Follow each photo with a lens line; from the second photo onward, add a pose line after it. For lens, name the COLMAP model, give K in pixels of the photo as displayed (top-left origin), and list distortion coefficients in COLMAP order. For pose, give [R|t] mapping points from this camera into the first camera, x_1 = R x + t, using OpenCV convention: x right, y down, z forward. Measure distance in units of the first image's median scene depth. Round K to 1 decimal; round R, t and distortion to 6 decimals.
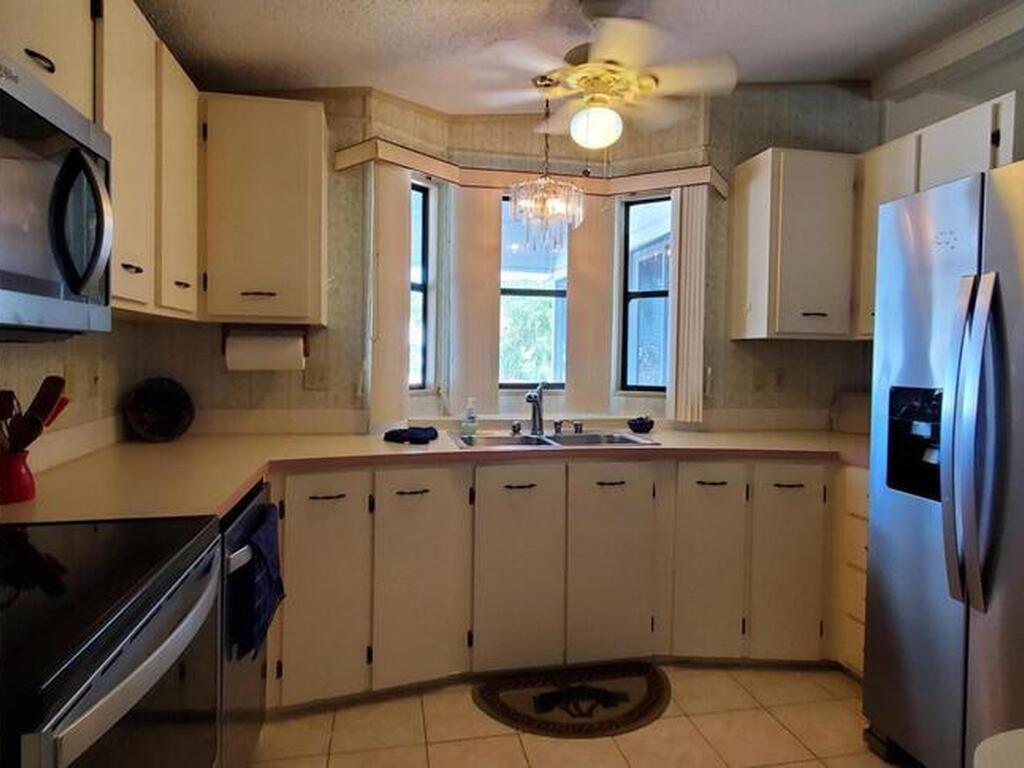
lens RADIAL K [[643.1, 0, 520.1], [0, 643.1, 365.4], [0, 0, 1]] dist [0.009041, -0.002937]
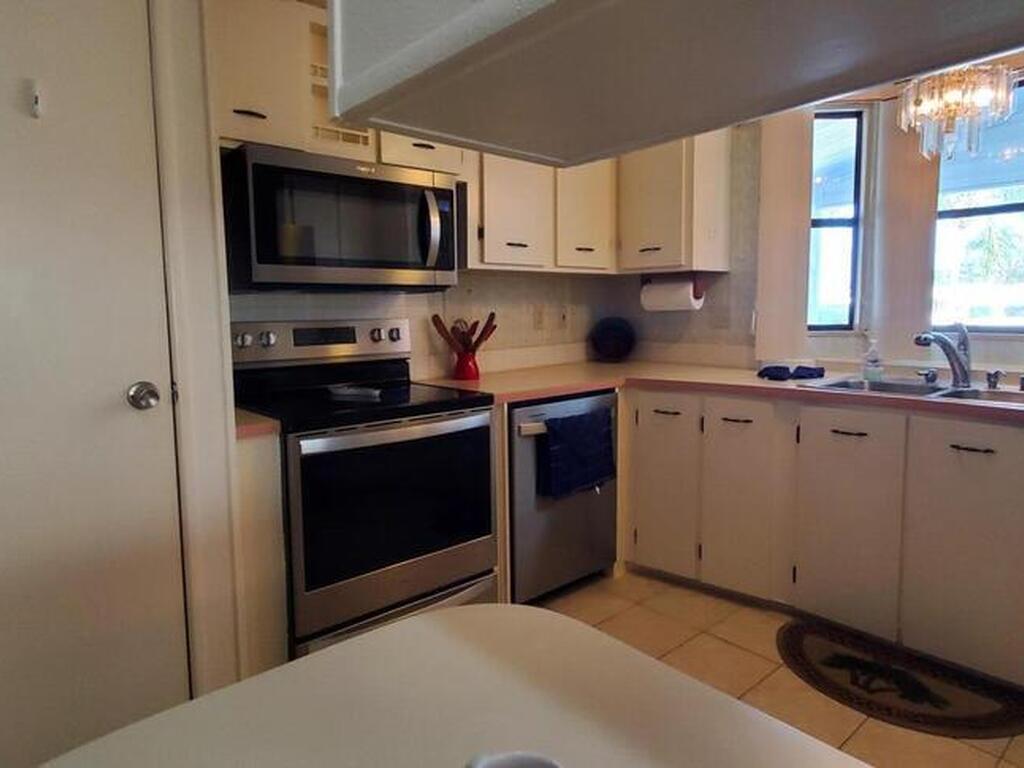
lens RADIAL K [[643.1, 0, 520.1], [0, 643.1, 365.4], [0, 0, 1]] dist [0.009041, -0.002937]
pose [[0.493595, 0.062045, -0.867476, 0.532488], [0.004020, 0.997279, 0.073617, 0.020148], [0.869683, -0.039824, 0.492002, 0.132260]]
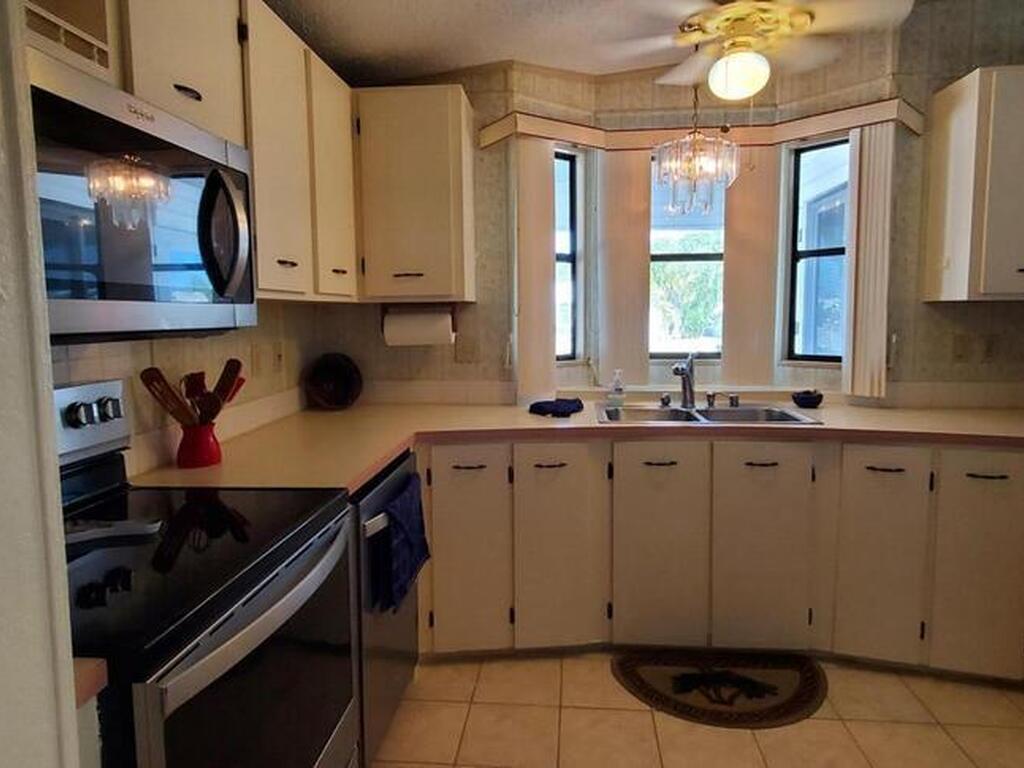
lens RADIAL K [[643.1, 0, 520.1], [0, 643.1, 365.4], [0, 0, 1]] dist [0.009041, -0.002937]
pose [[0.957623, 0.001539, -0.288019, 0.072774], [0.017728, 0.997775, 0.064272, -0.024498], [0.287477, -0.066654, 0.955465, 0.020147]]
